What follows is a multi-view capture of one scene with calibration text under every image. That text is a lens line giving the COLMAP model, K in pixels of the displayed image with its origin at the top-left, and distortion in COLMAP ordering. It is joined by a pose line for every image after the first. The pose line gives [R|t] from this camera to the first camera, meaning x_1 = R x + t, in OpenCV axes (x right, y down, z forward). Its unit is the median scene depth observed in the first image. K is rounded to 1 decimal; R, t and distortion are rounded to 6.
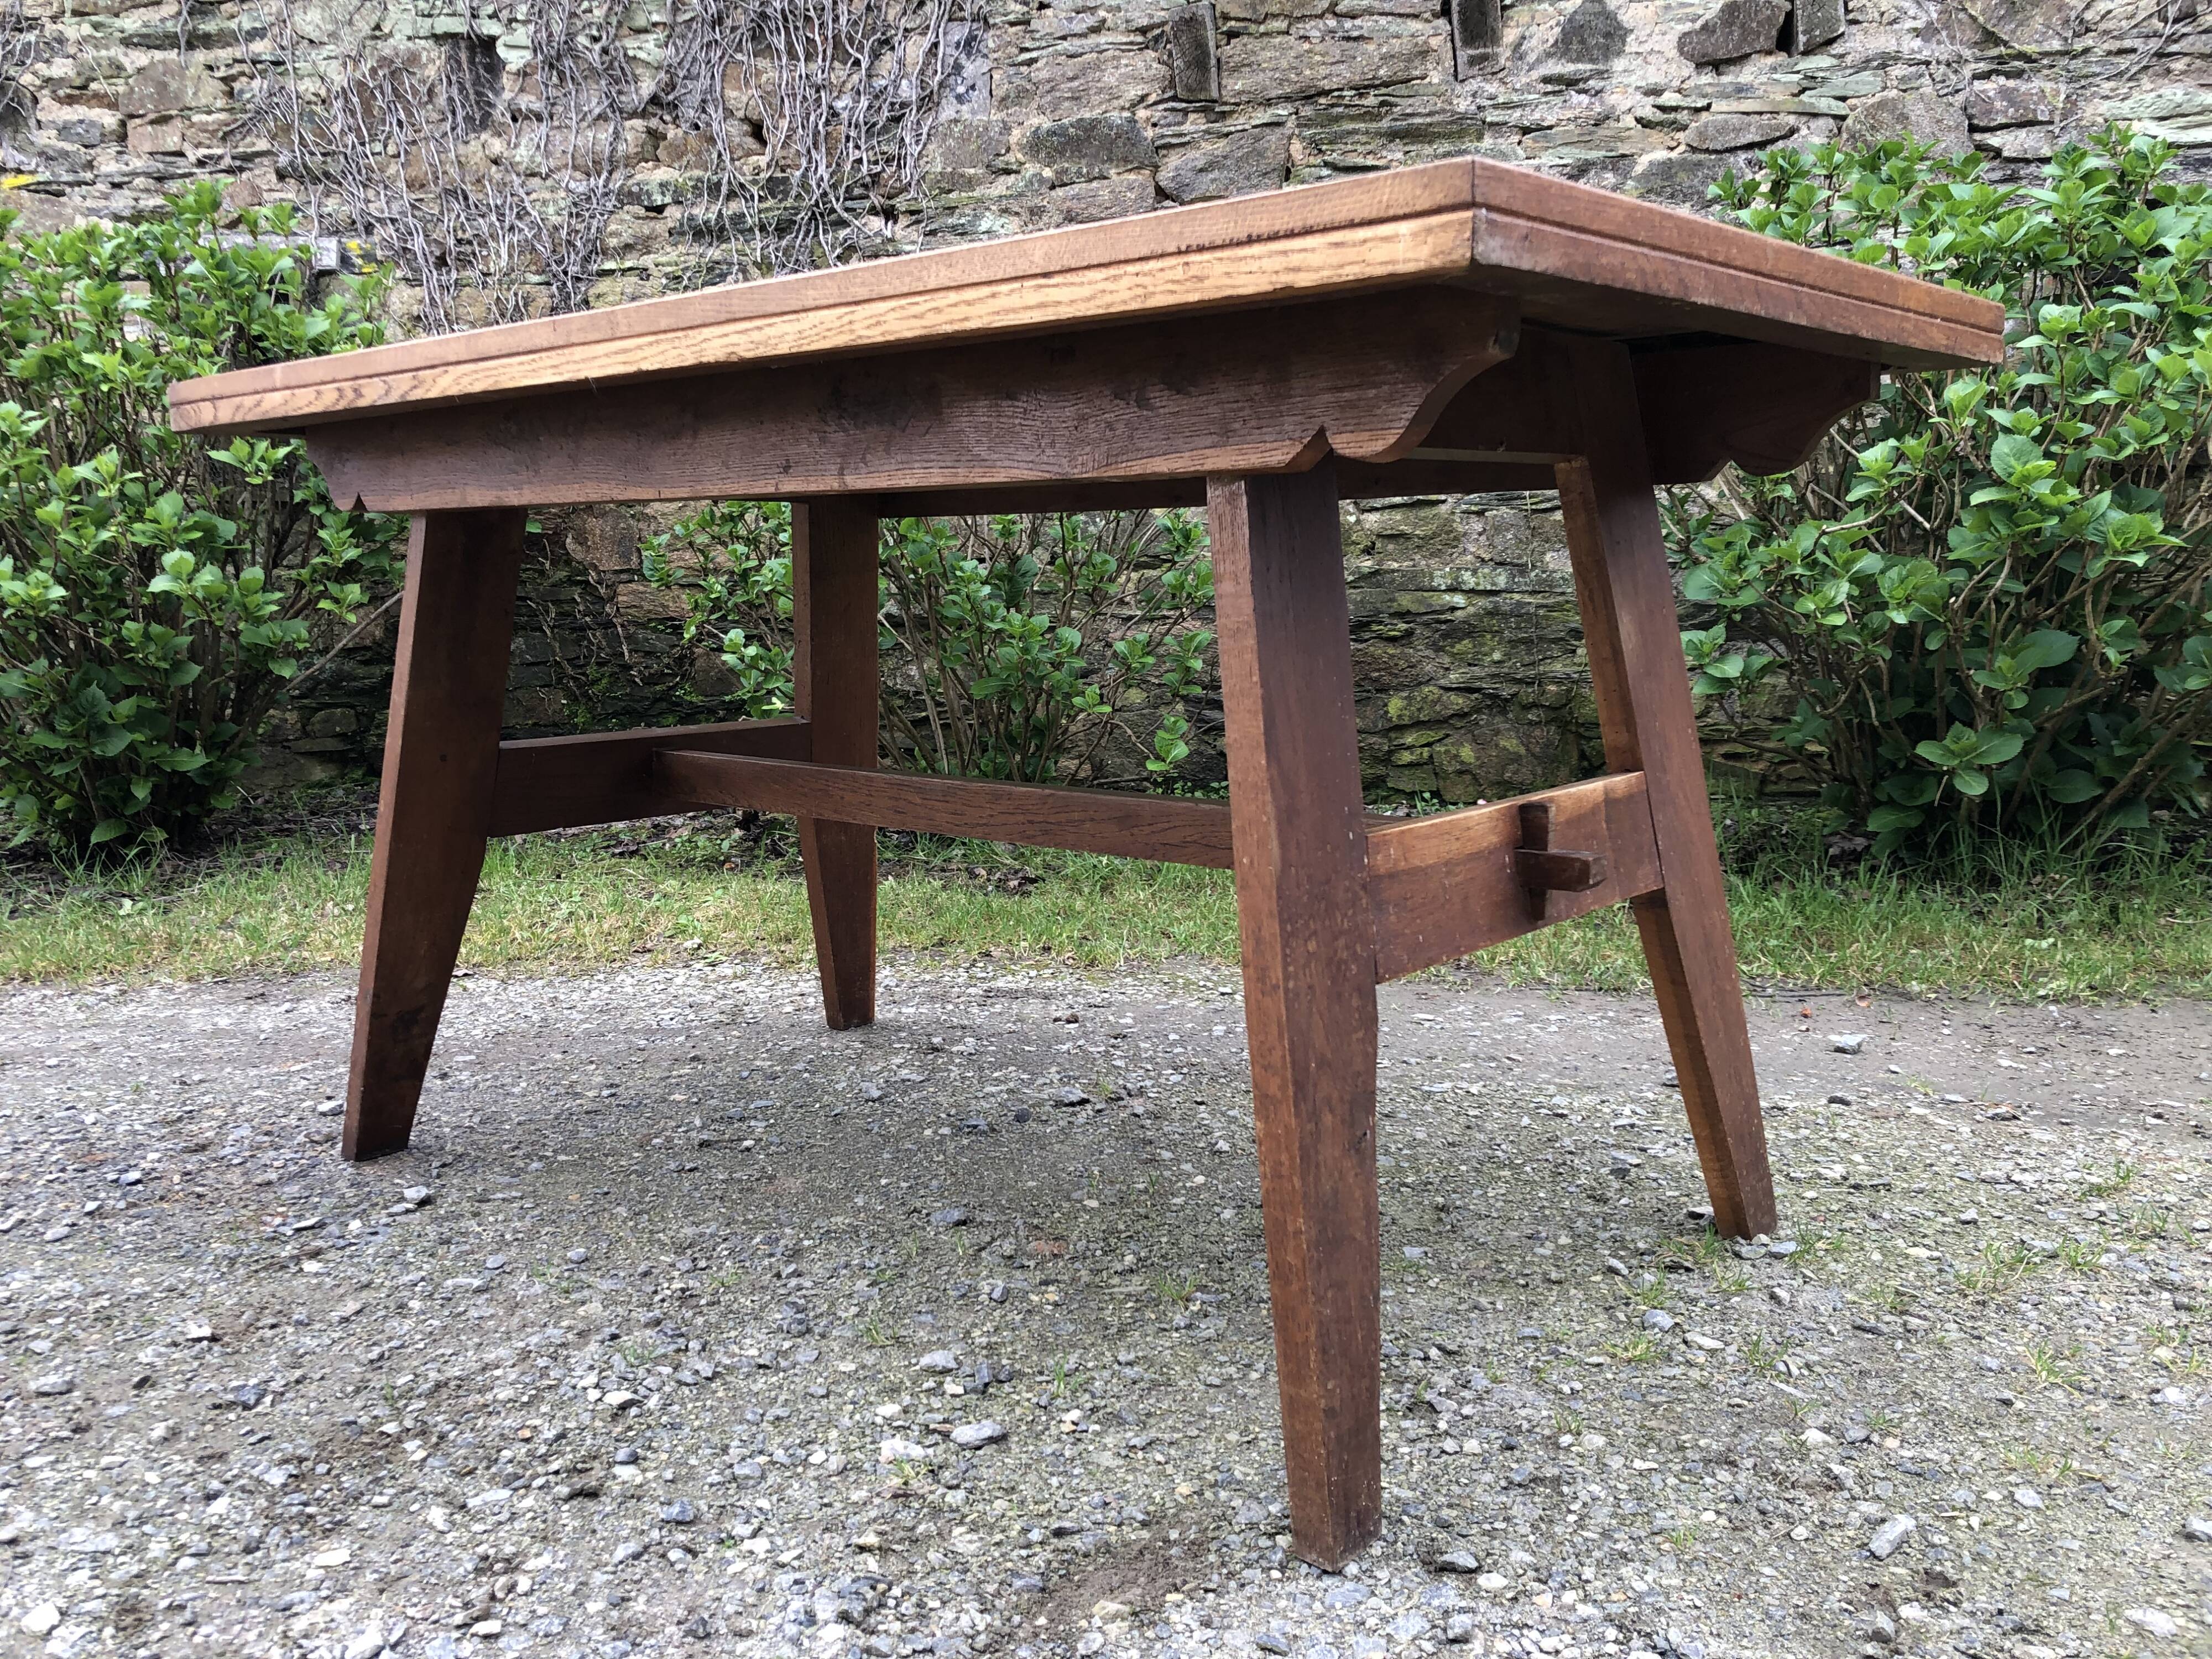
lens RADIAL K [[1796.4, 0, 1118.9], [0, 1796.4, 817.1], [0, 0, 1]] dist [0.005079, 0.016960]
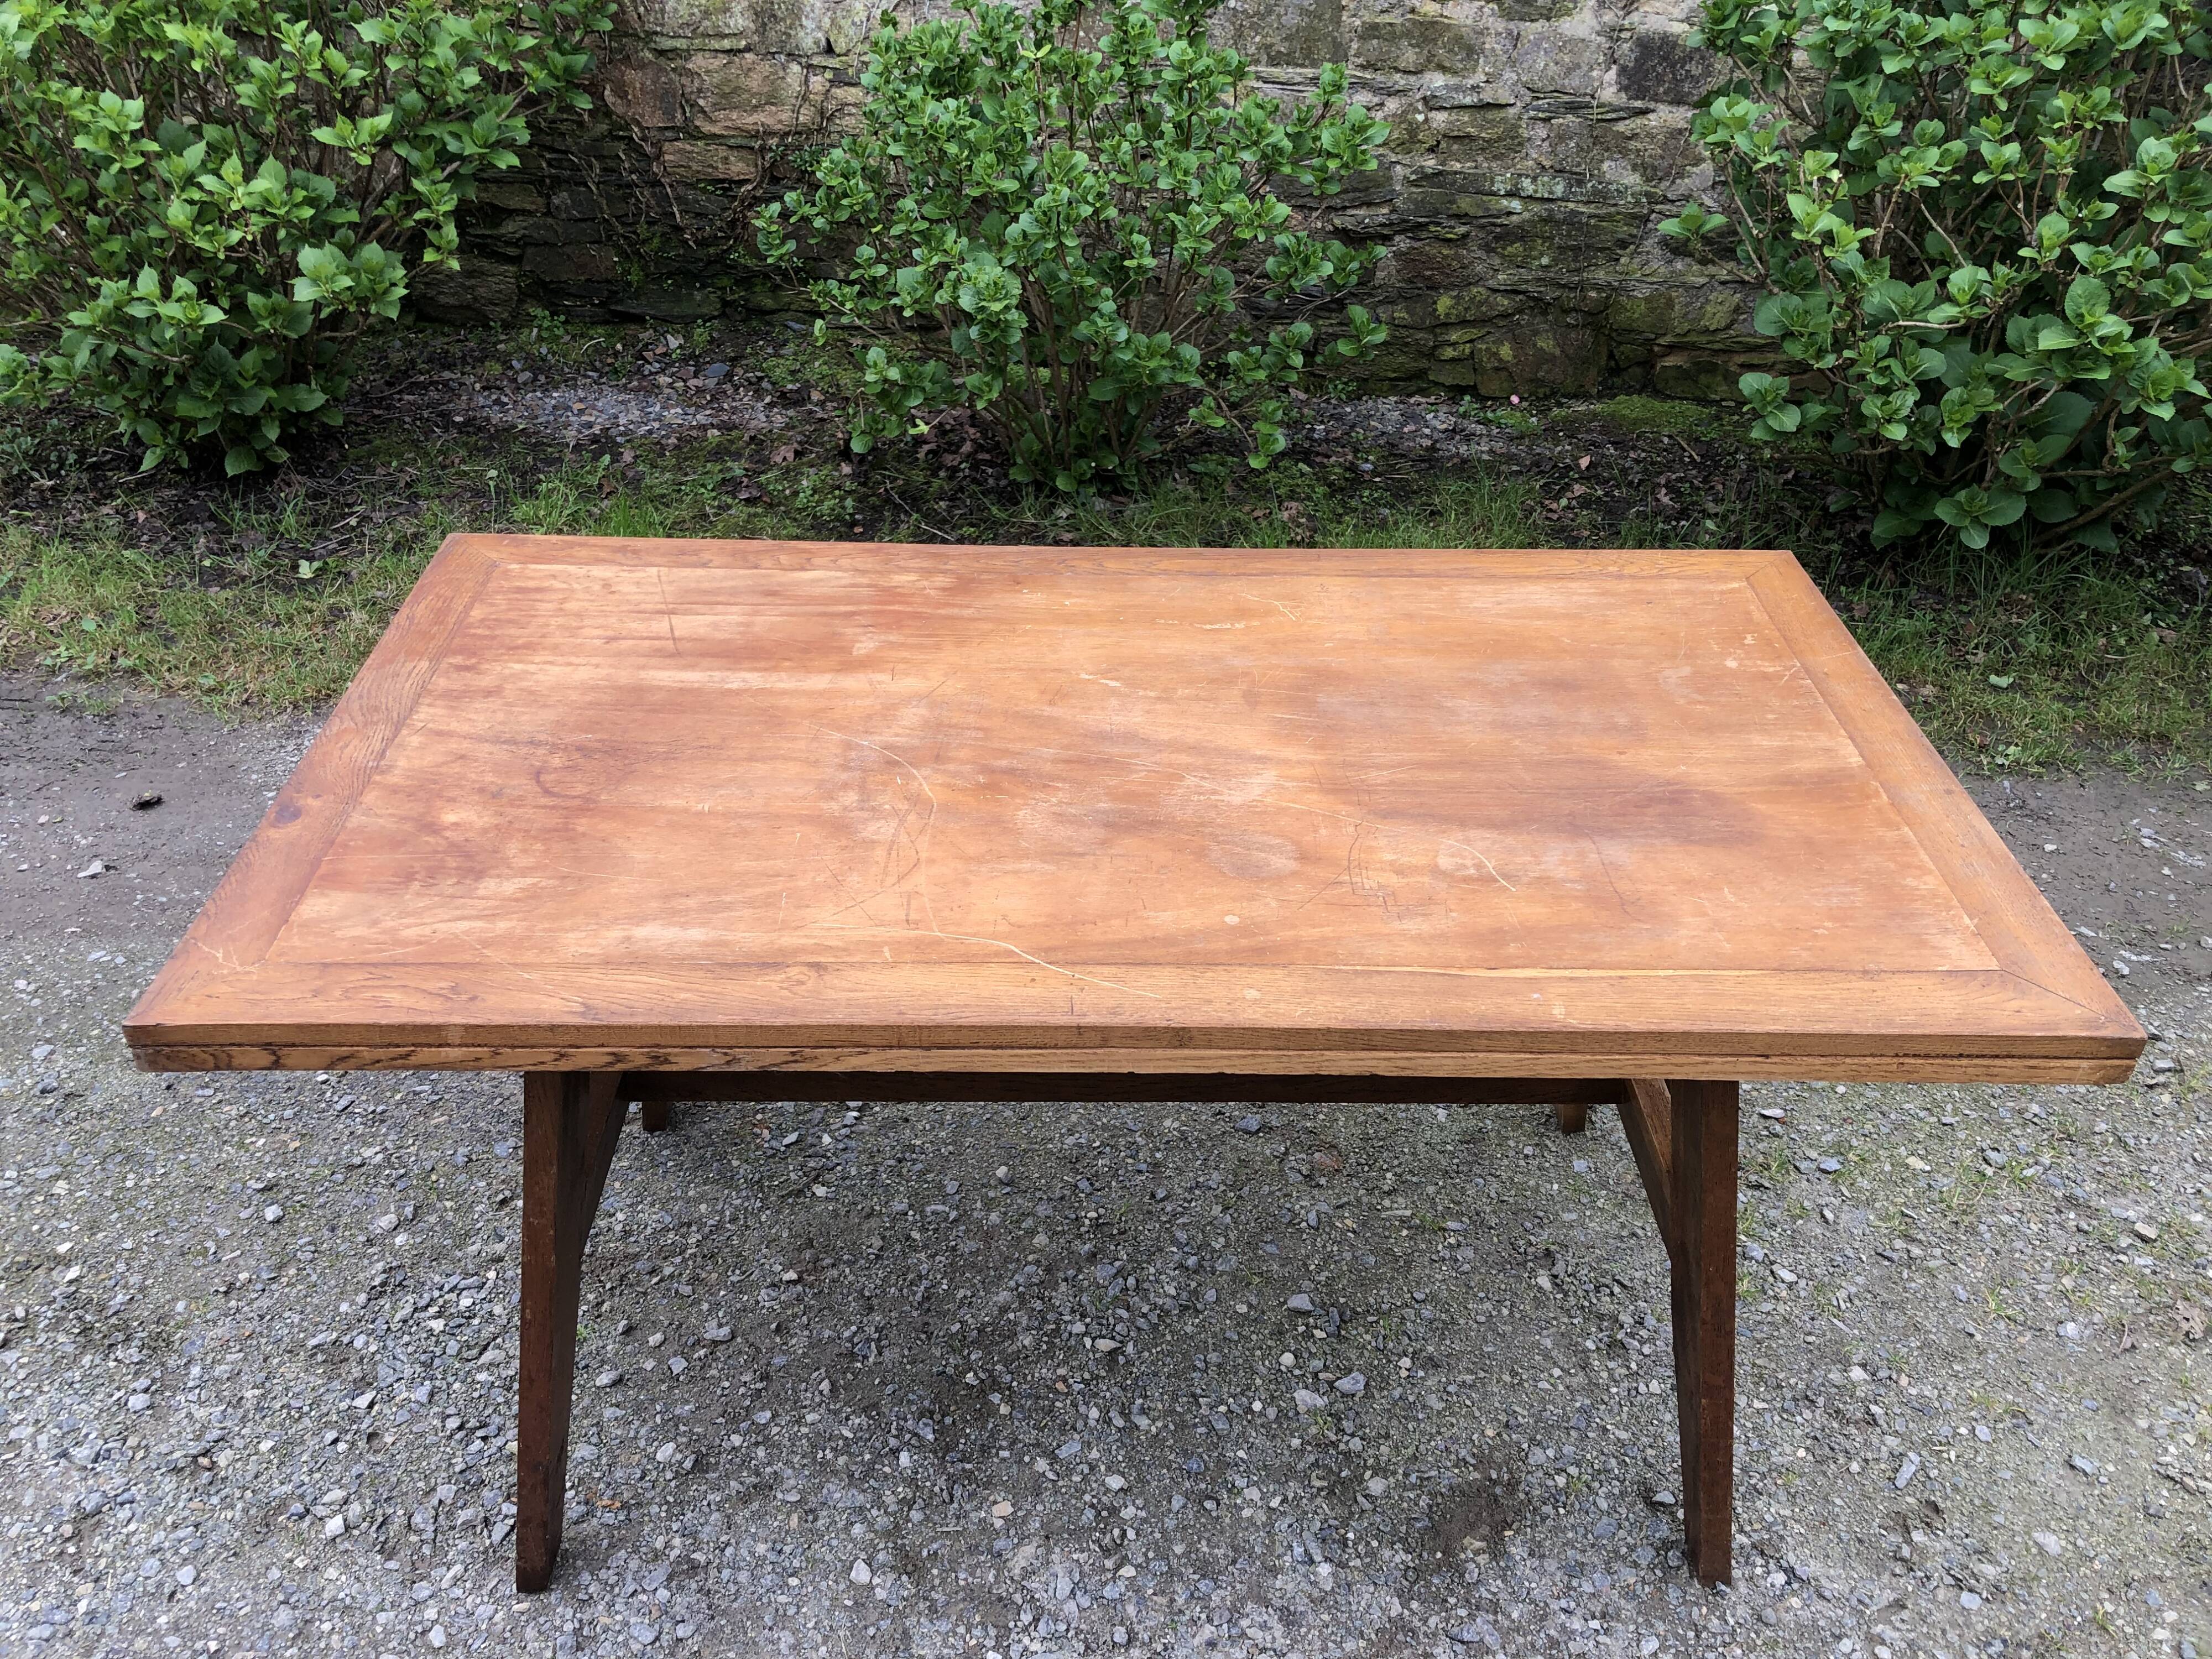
lens RADIAL K [[1796.4, 0, 1100.1], [0, 1796.4, 807.7], [0, 0, 1]] dist [0.005079, 0.016960]
pose [[0.997388, -0.018141, 0.069908, -0.261668], [-0.014240, 0.899543, 0.436600, -0.528650], [-0.070806, -0.436455, 0.896936, -0.130197]]
